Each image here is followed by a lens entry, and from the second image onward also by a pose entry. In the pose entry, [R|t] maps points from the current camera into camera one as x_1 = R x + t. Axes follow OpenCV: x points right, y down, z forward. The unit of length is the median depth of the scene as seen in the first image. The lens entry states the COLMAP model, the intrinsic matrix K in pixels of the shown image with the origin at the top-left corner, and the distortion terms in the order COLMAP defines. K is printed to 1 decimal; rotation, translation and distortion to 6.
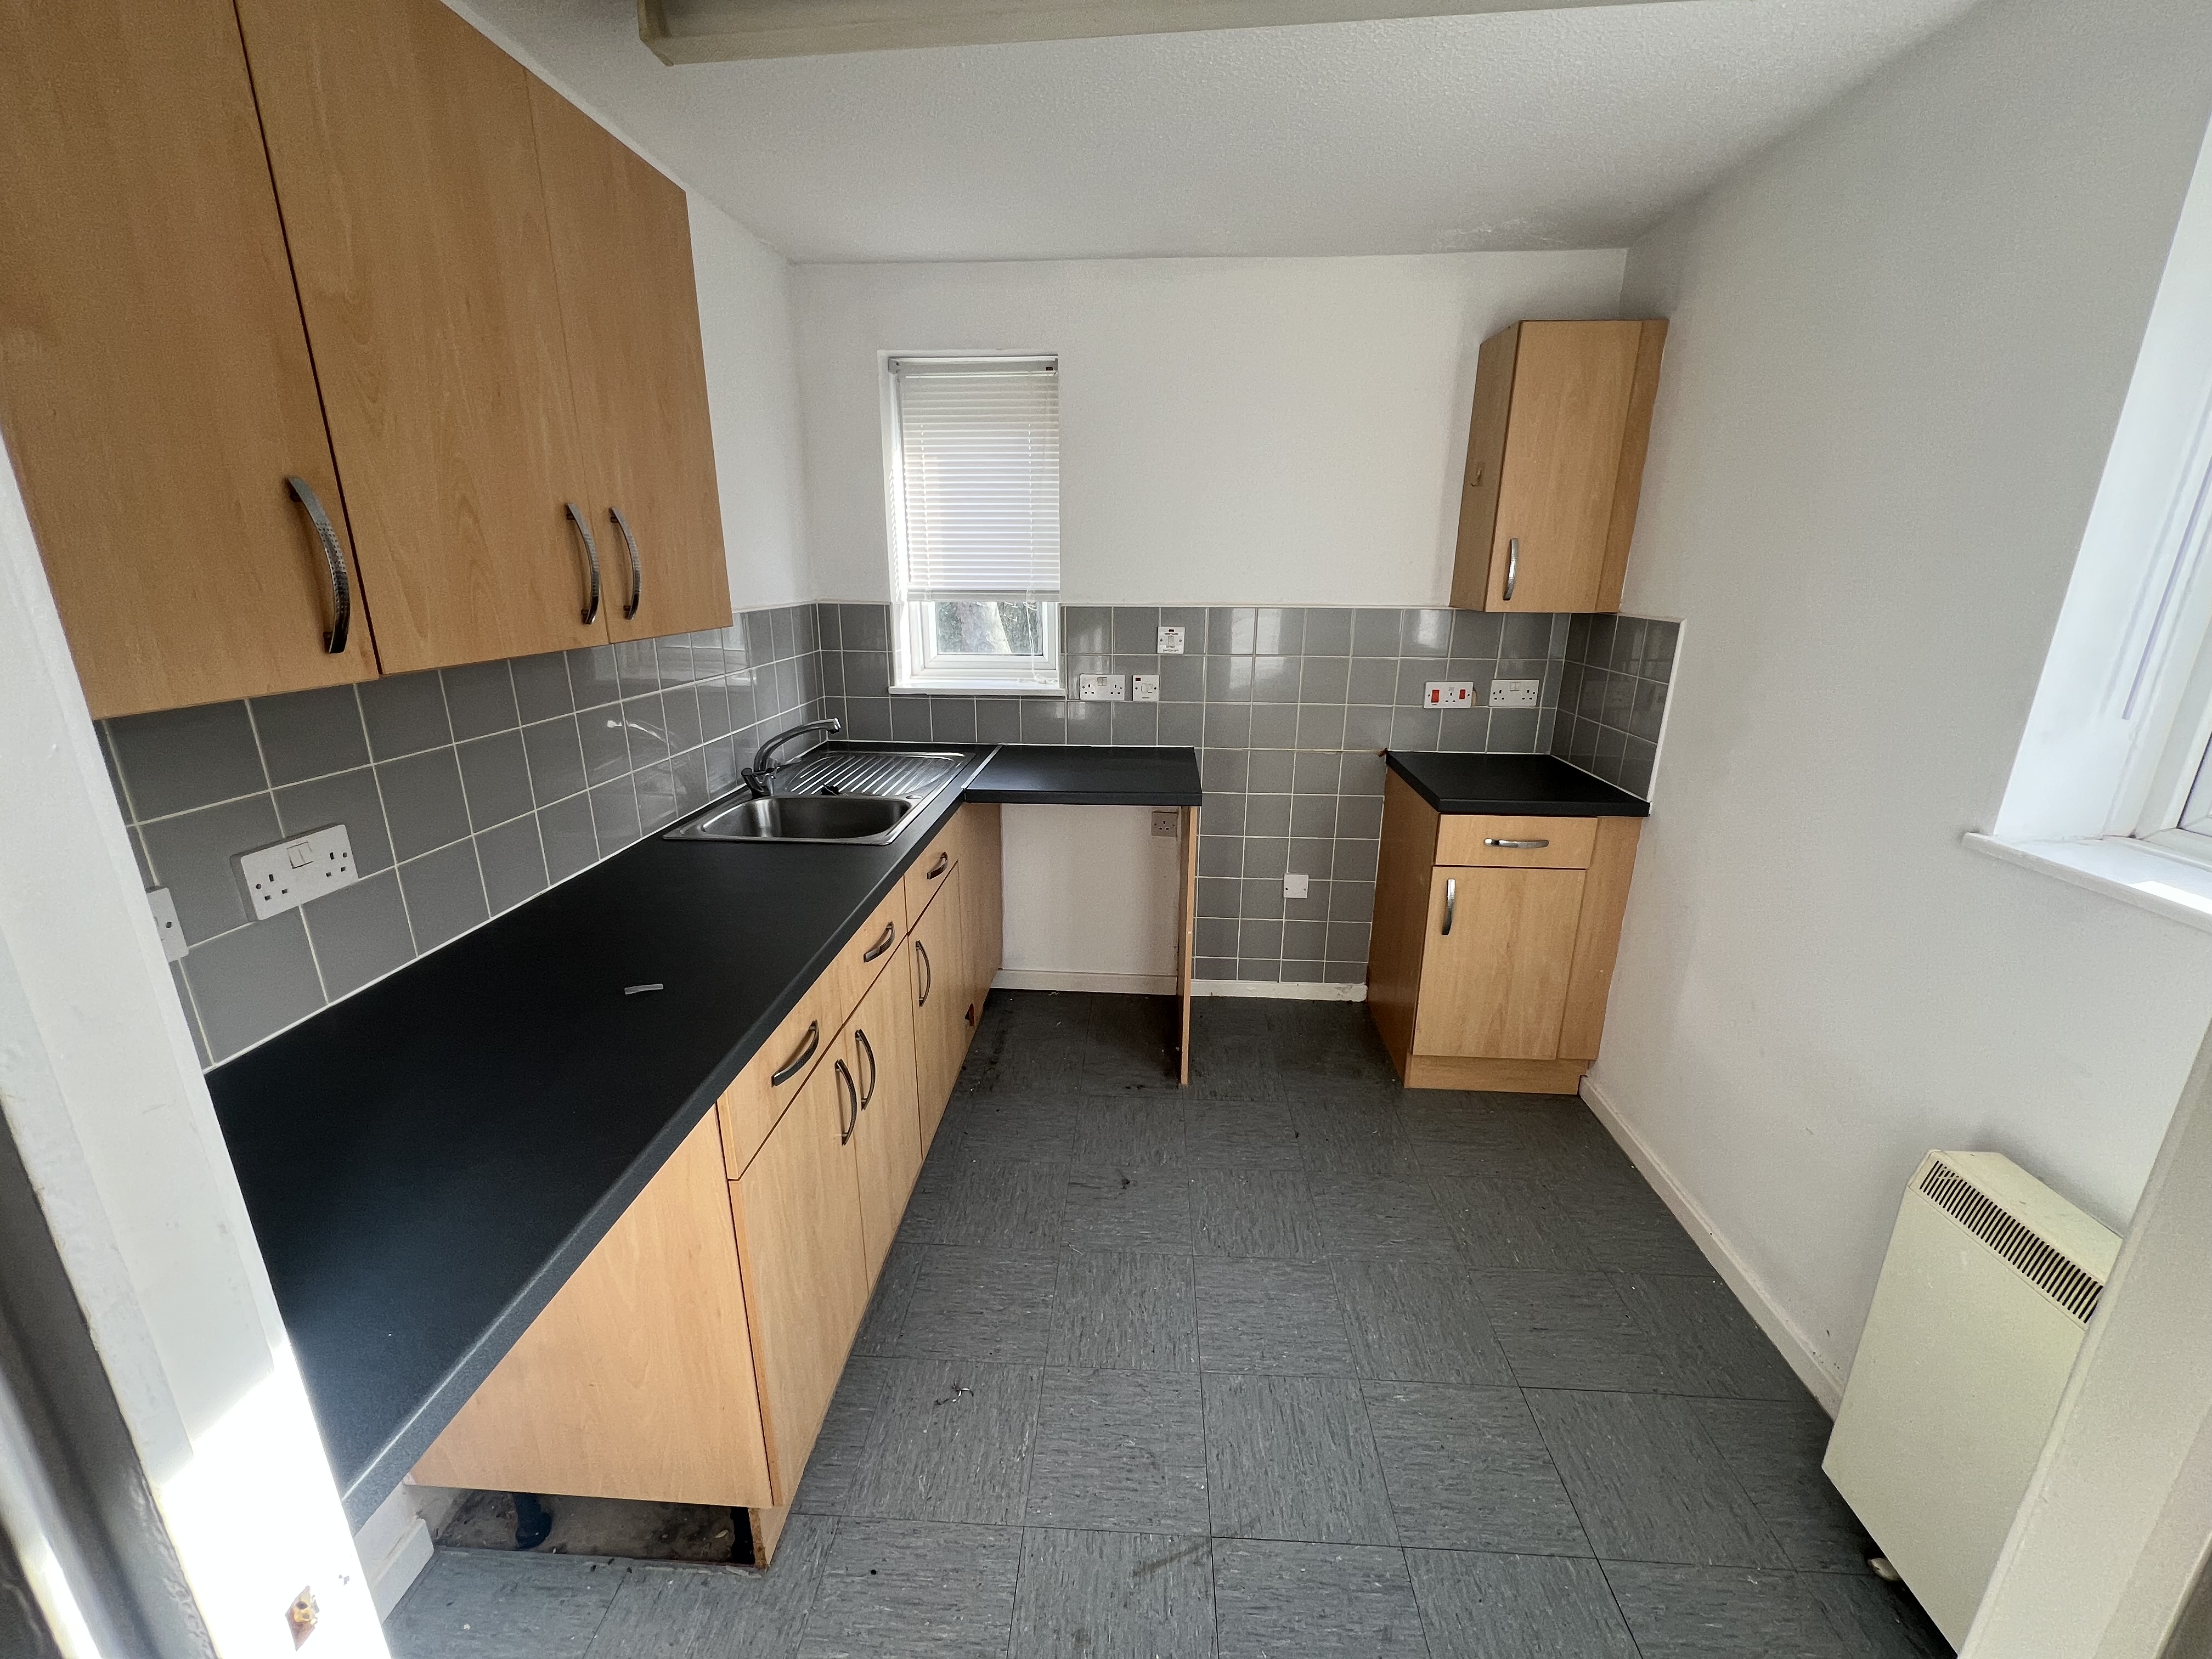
lens RADIAL K [[880.1, 0, 1098.3], [0, 880.1, 826.3], [0, 0, 1]] dist [0.001569, 0.000106]
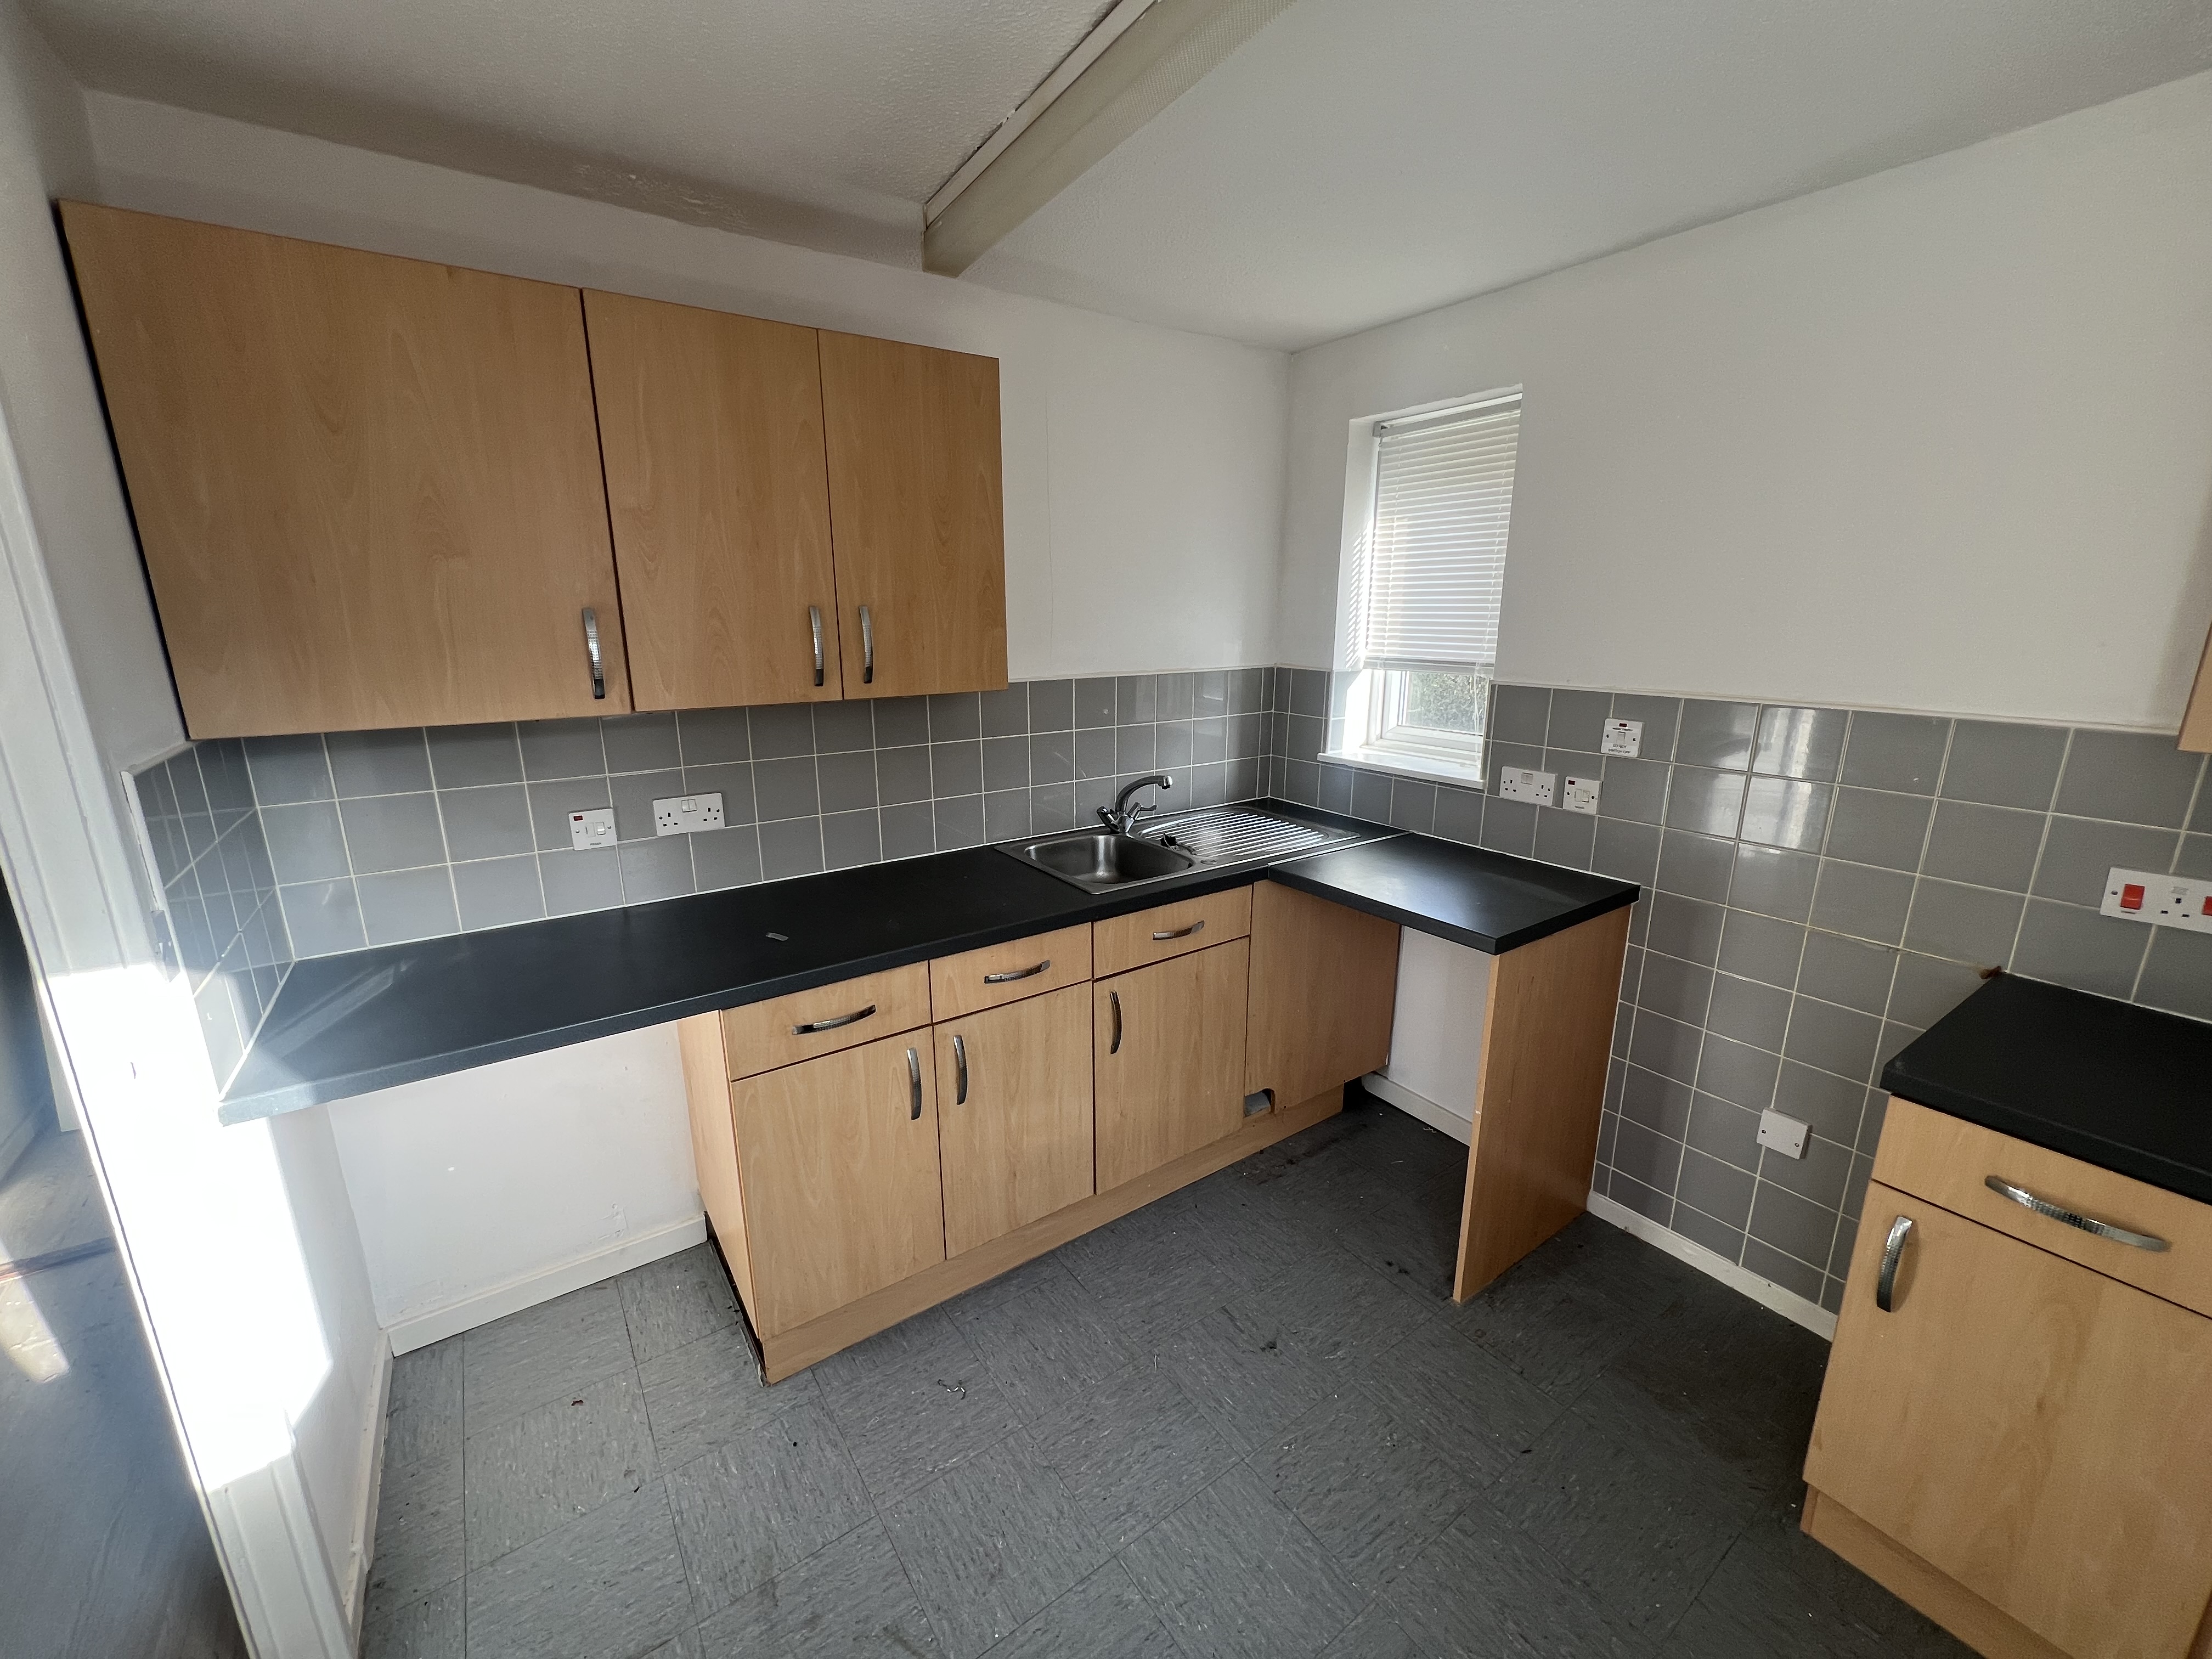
lens RADIAL K [[880.1, 0, 1100.3], [0, 880.1, 827.1], [0, 0, 1]] dist [0.001569, 0.000106]
pose [[0.622363, 0.184504, -0.760673, 0.438571], [-0.218484, 0.974144, 0.057524, -0.094709], [0.751618, 0.130394, 0.646582, 0.219615]]
